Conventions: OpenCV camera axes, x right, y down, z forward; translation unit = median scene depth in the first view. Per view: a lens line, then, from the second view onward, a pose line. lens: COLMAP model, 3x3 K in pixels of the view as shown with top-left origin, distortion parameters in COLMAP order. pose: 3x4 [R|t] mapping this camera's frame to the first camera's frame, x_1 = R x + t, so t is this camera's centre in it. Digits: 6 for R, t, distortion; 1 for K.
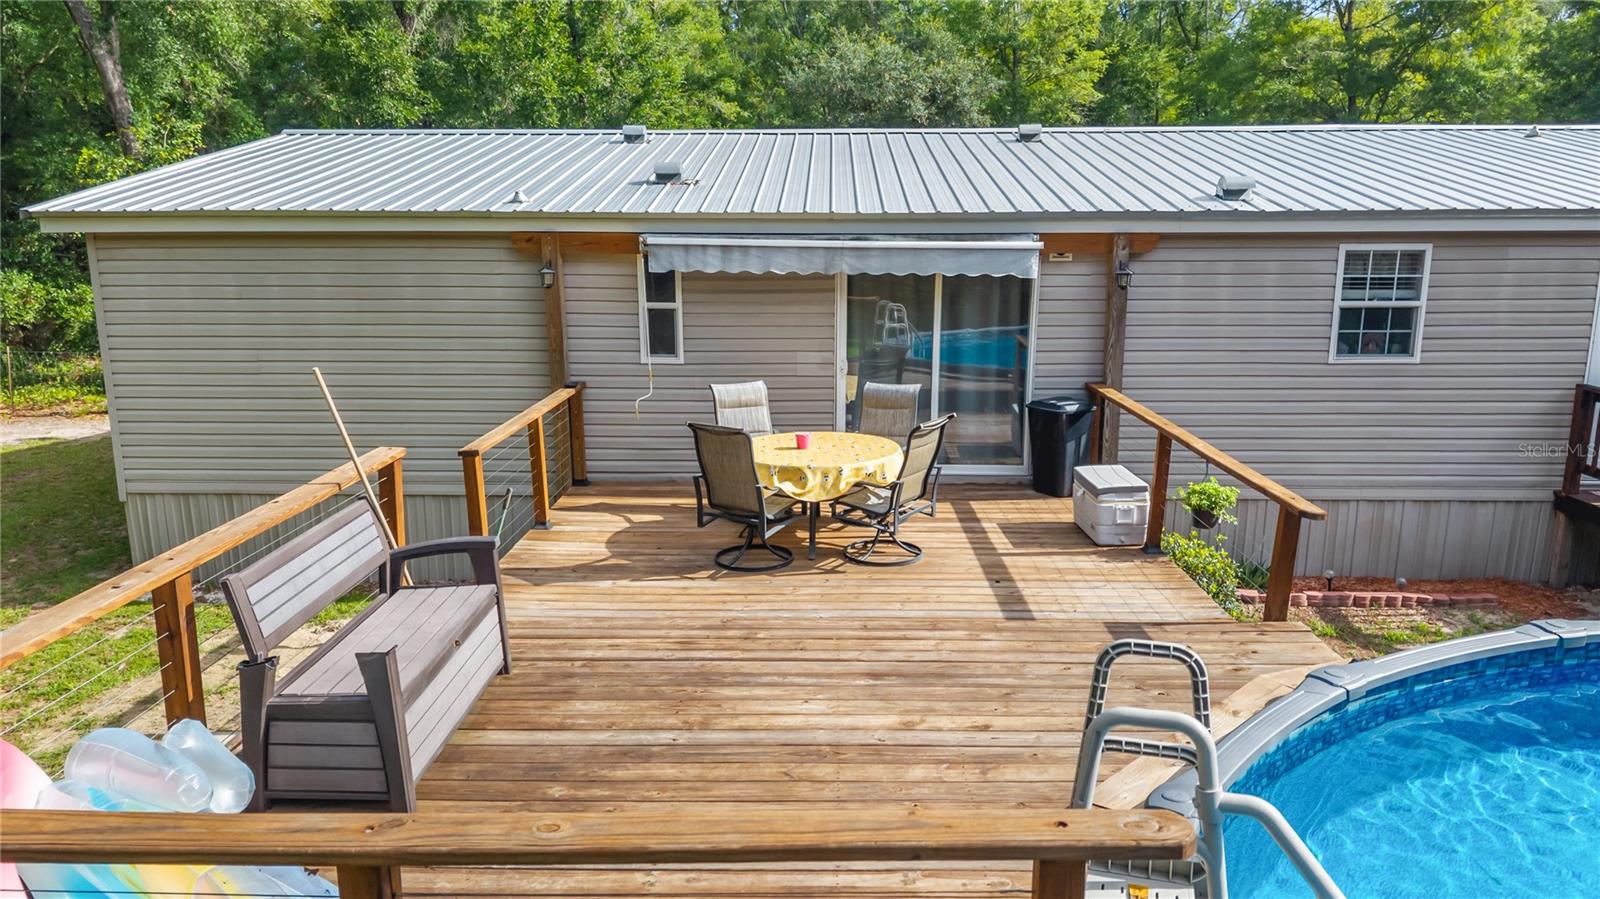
lens RADIAL K [[1087.7, 0, 786.1], [0, 1087.7, 449.0], [0, 0, 1]] dist [0.022648, -0.026655]
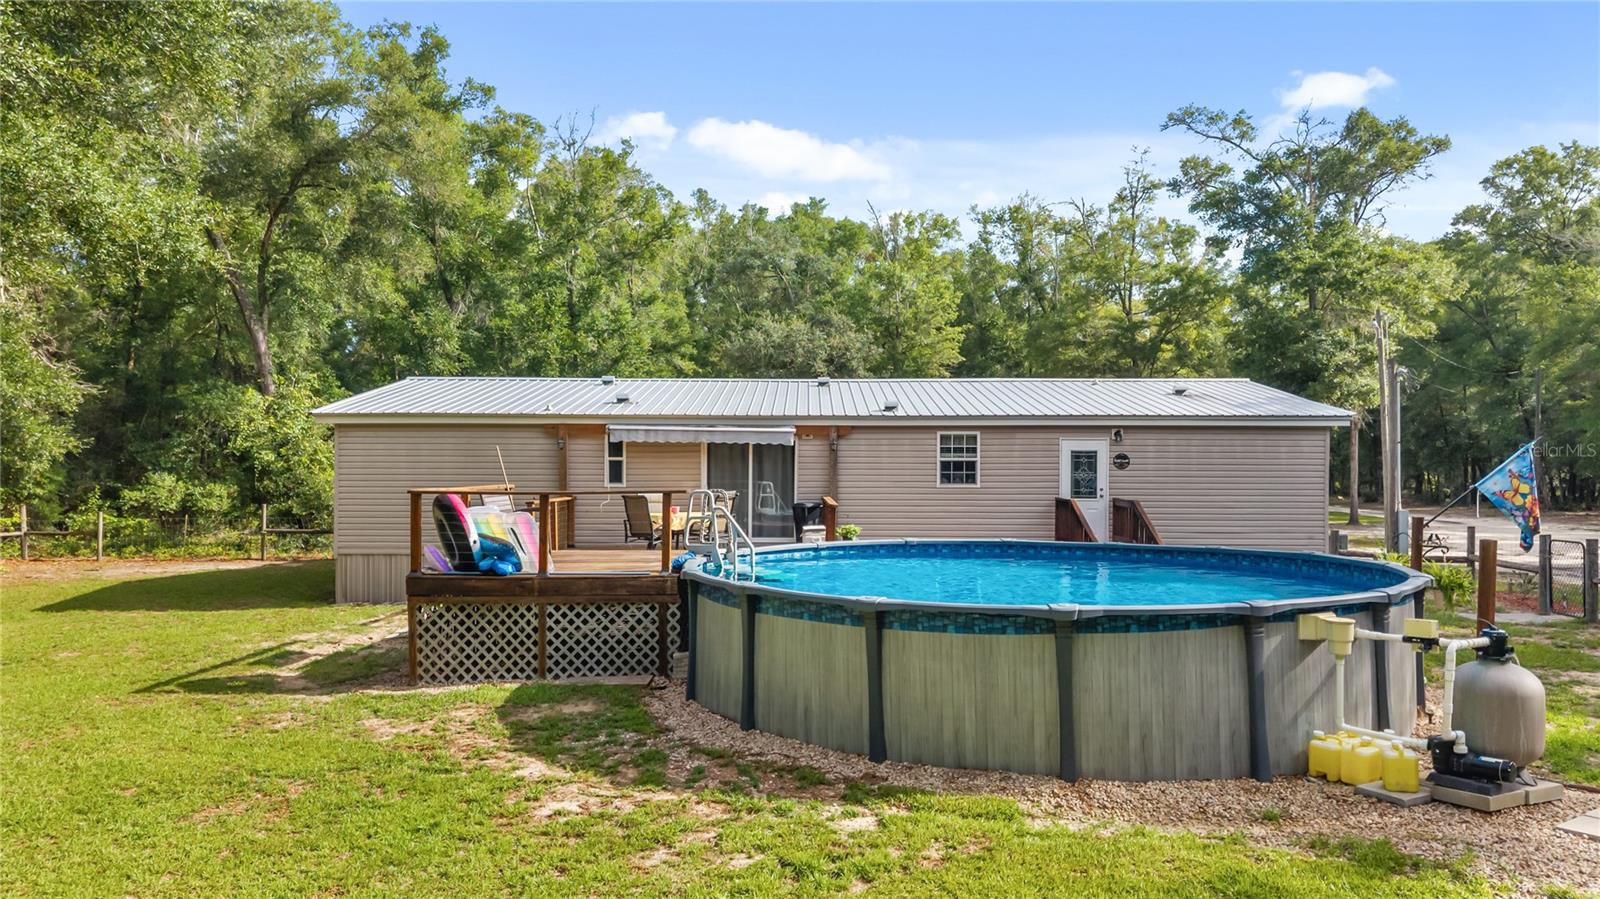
lens RADIAL K [[1087.7, 0, 805.2], [0, 1087.7, 461.5], [0, 0, 1]] dist [0.022648, -0.026655]
pose [[0.999381, 0.004441, 0.034894, 0.061943], [0.003078, 0.977152, -0.212520, 0.112614], [-0.035040, 0.212496, 0.976533, -0.369448]]
